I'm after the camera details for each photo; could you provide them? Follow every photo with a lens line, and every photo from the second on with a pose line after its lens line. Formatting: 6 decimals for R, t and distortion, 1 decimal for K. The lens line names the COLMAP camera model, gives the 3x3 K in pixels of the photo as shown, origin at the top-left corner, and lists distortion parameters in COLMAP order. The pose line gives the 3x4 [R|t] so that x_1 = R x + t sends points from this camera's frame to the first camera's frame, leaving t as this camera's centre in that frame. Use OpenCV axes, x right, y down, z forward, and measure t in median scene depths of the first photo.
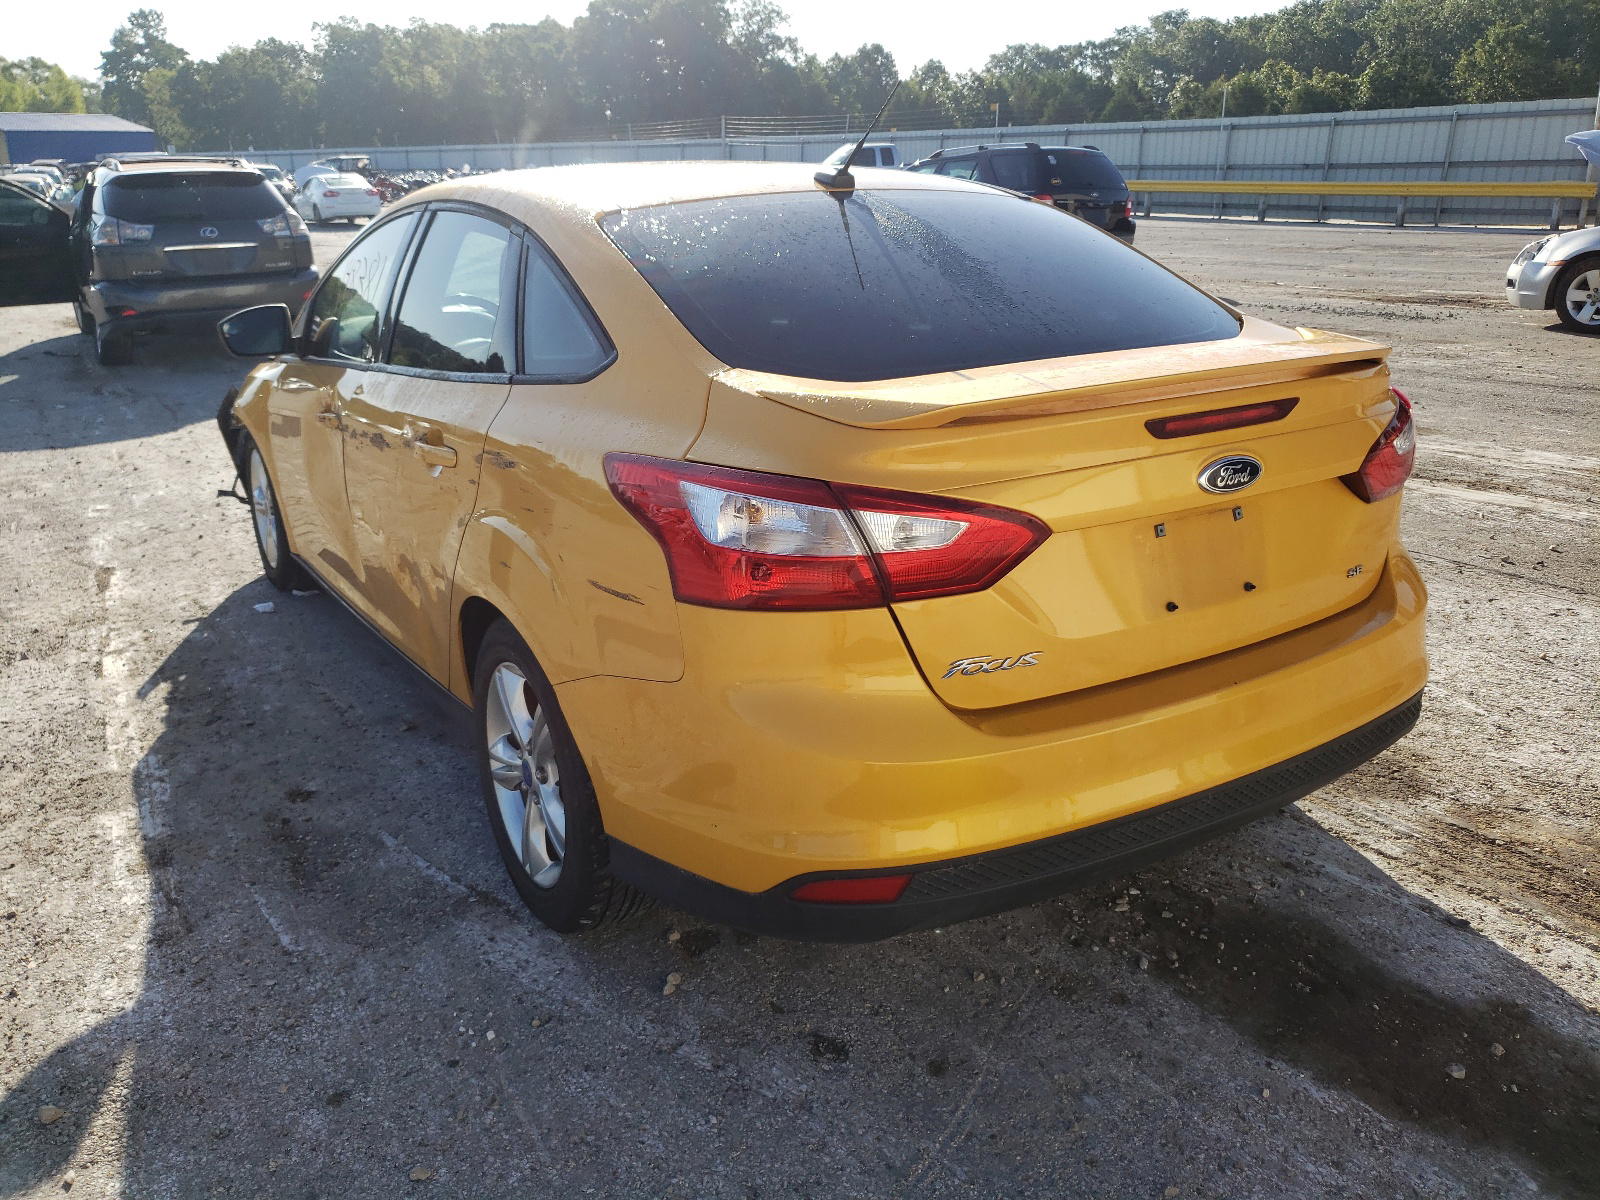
lens RADIAL K [[1192.6, 0, 806.9], [0, 1192.6, 598.3], [0, 0, 1]] dist [0.023054, 0.004911]
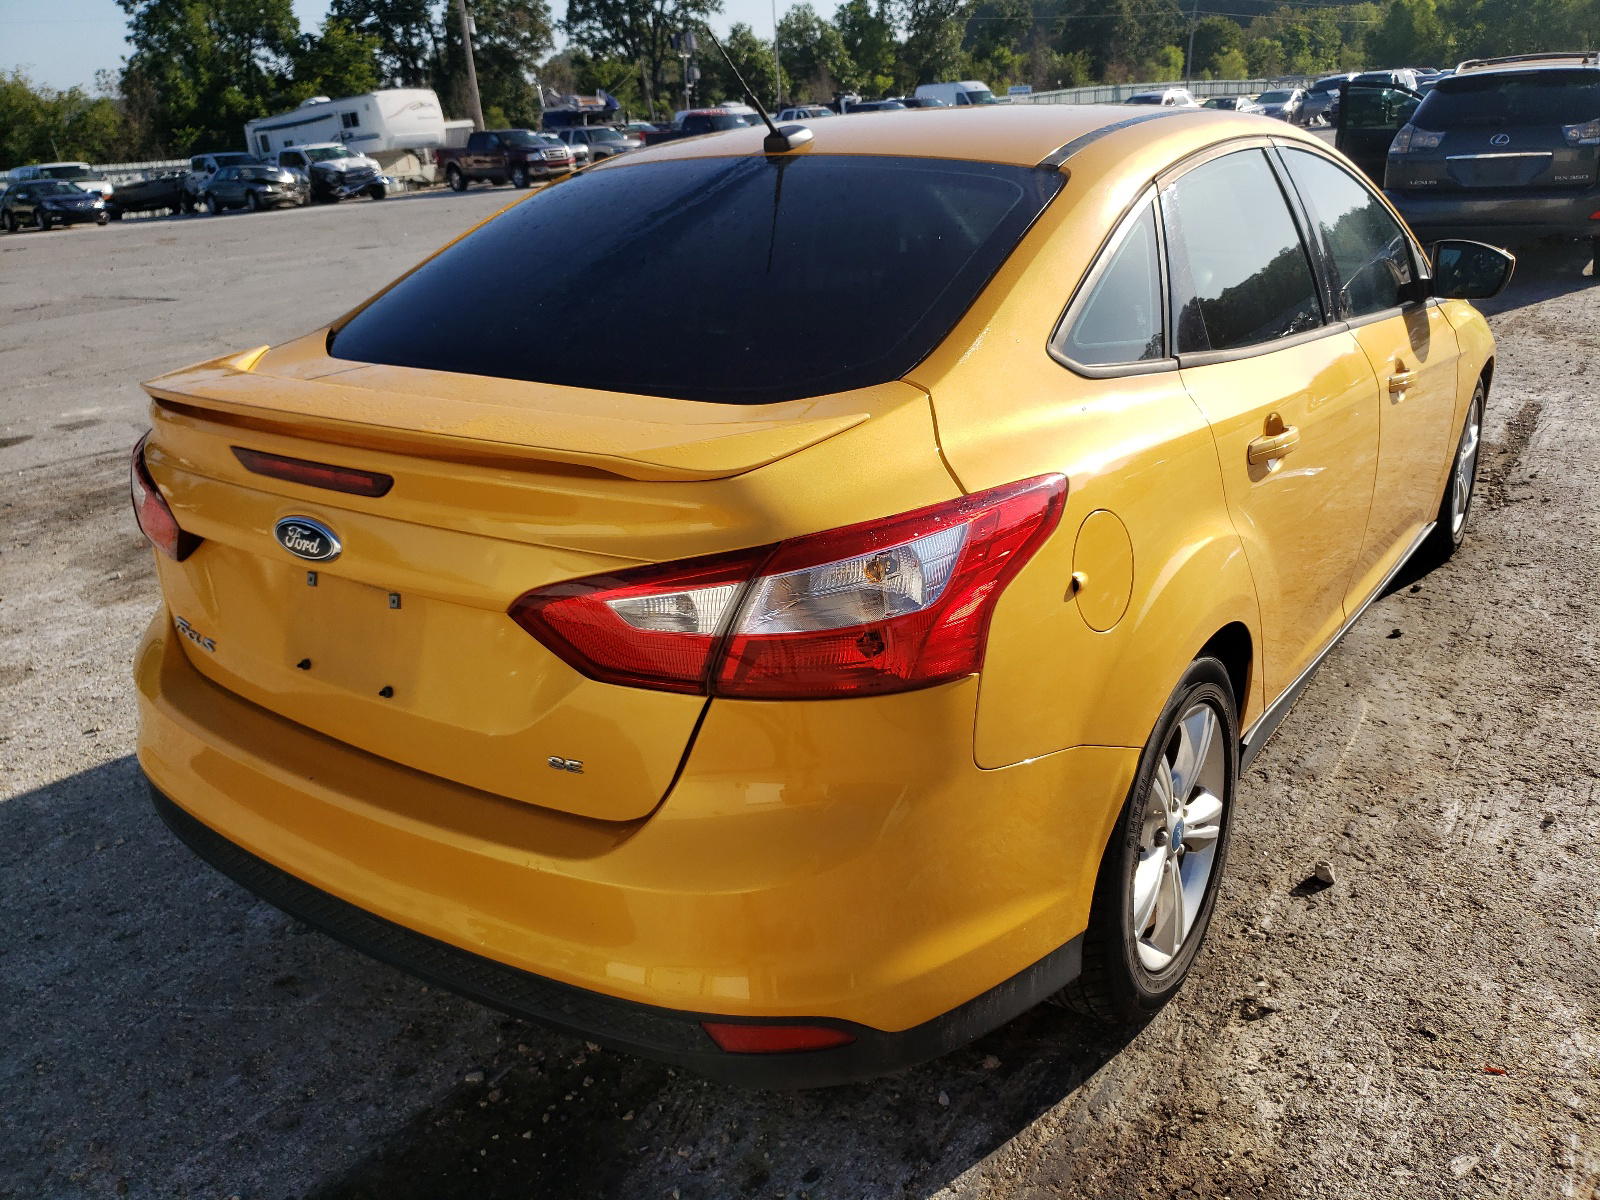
lens RADIAL K [[1192.6, 0, 806.5], [0, 1192.6, 599.7], [0, 0, 1]] dist [0.023054, 0.004911]
pose [[0.437859, 0.340768, -0.831960, 0.175945], [-0.274274, 0.931900, 0.237353, -0.051732], [0.856185, 0.124257, 0.501504, 0.128041]]
